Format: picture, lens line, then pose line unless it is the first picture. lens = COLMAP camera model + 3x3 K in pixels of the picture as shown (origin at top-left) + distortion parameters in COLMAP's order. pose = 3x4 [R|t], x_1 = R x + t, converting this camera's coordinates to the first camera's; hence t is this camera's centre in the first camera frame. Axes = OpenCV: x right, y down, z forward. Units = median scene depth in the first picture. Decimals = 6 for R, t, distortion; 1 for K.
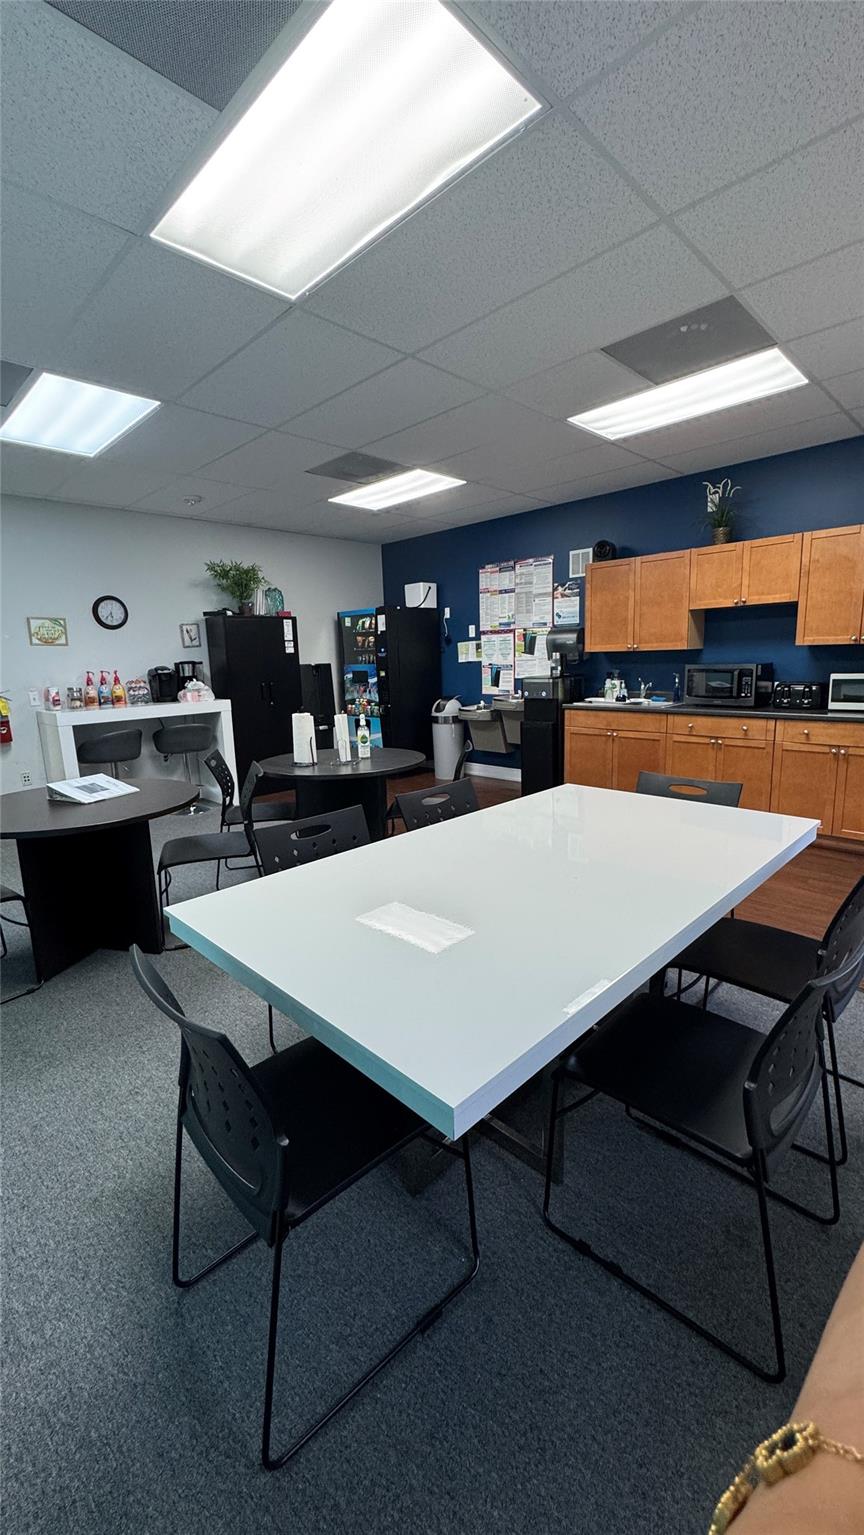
lens RADIAL K [[613.2, 0, 432.0], [0, 613.2, 767.5], [0, 0, 1]] dist [0.001573, 0.000242]
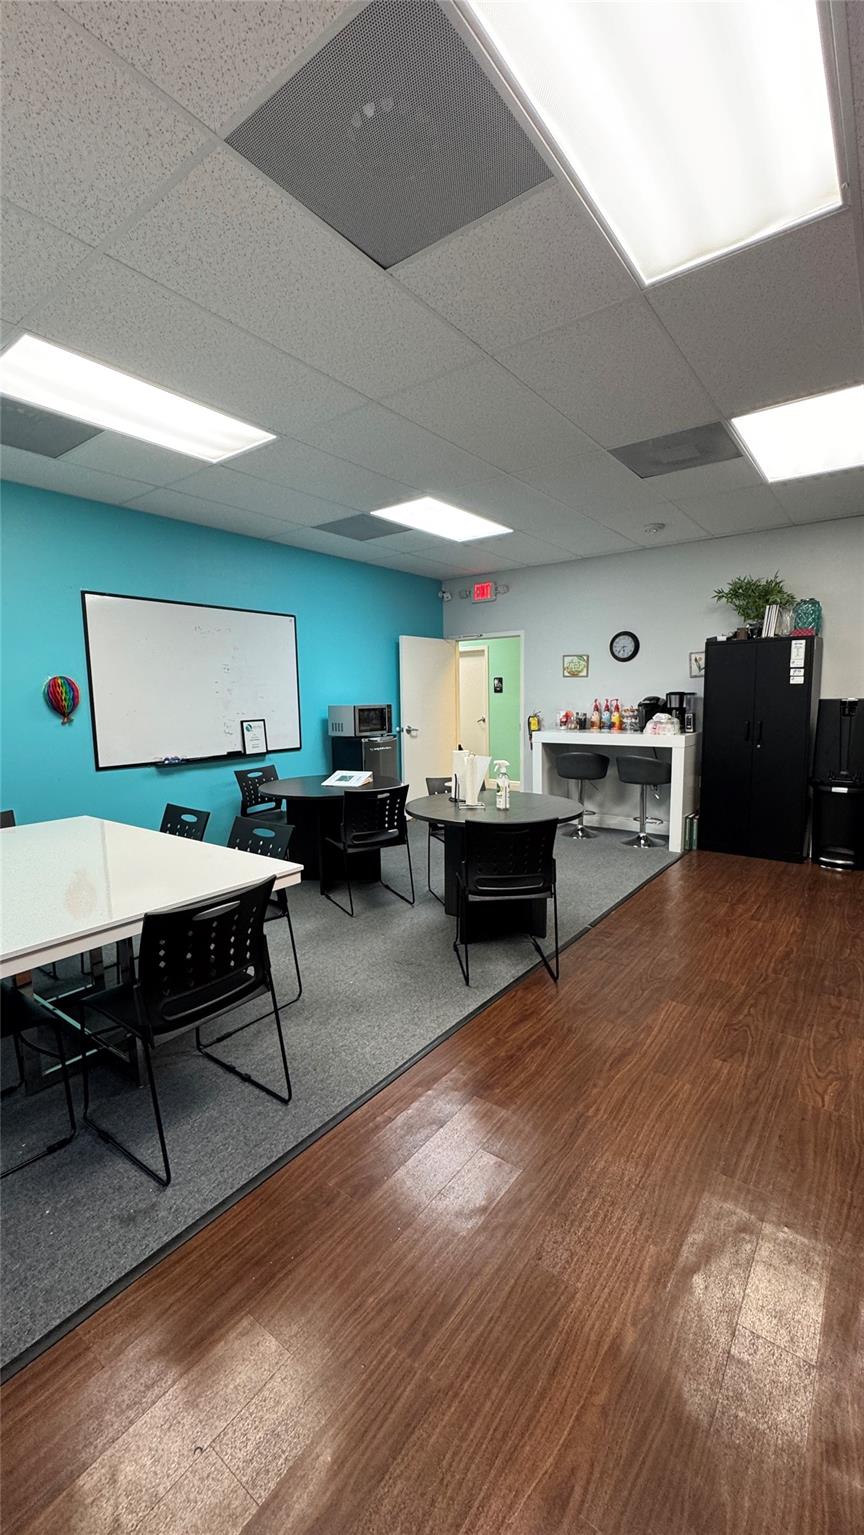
lens RADIAL K [[611.0, 0, 432.0], [0, 611.0, 767.5], [0, 0, 1]] dist [-0.002343, -0.000135]
pose [[0.141396, 0.145973, -0.979132, 0.479275], [-0.169857, 0.977978, 0.121272, -0.104957], [0.975272, 0.149165, 0.163076, 0.472938]]
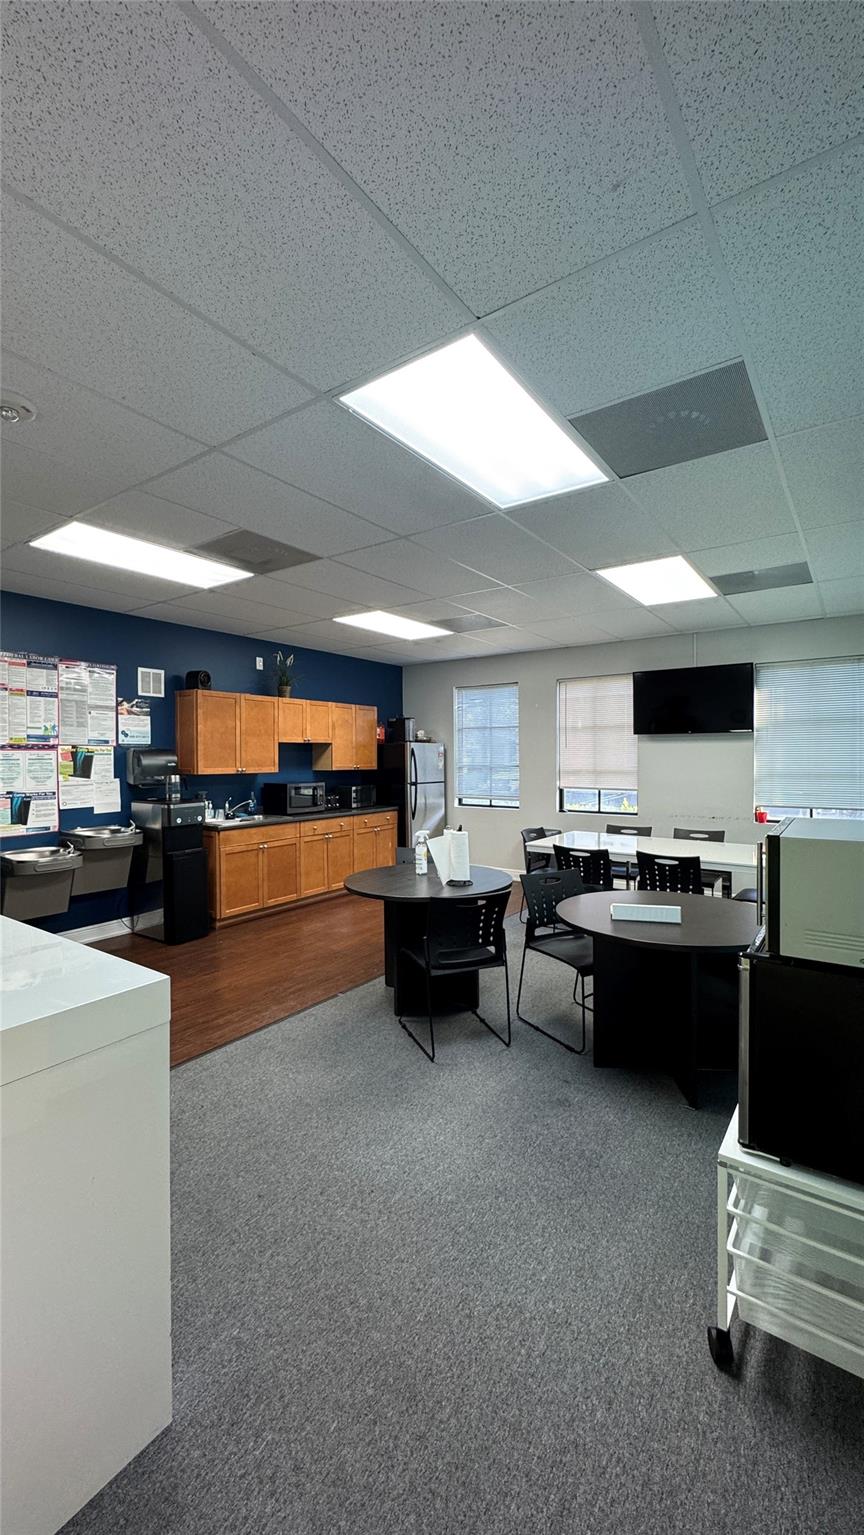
lens RADIAL K [[613.2, 0, 432.0], [0, 613.2, 767.5], [0, 0, 1]] dist [0.001573, 0.000242]
pose [[-0.169492, 0.009593, 0.985485, -0.731057], [0.182744, 0.982917, 0.021862, -0.139347], [-0.968441, 0.183797, -0.168350, 0.730884]]
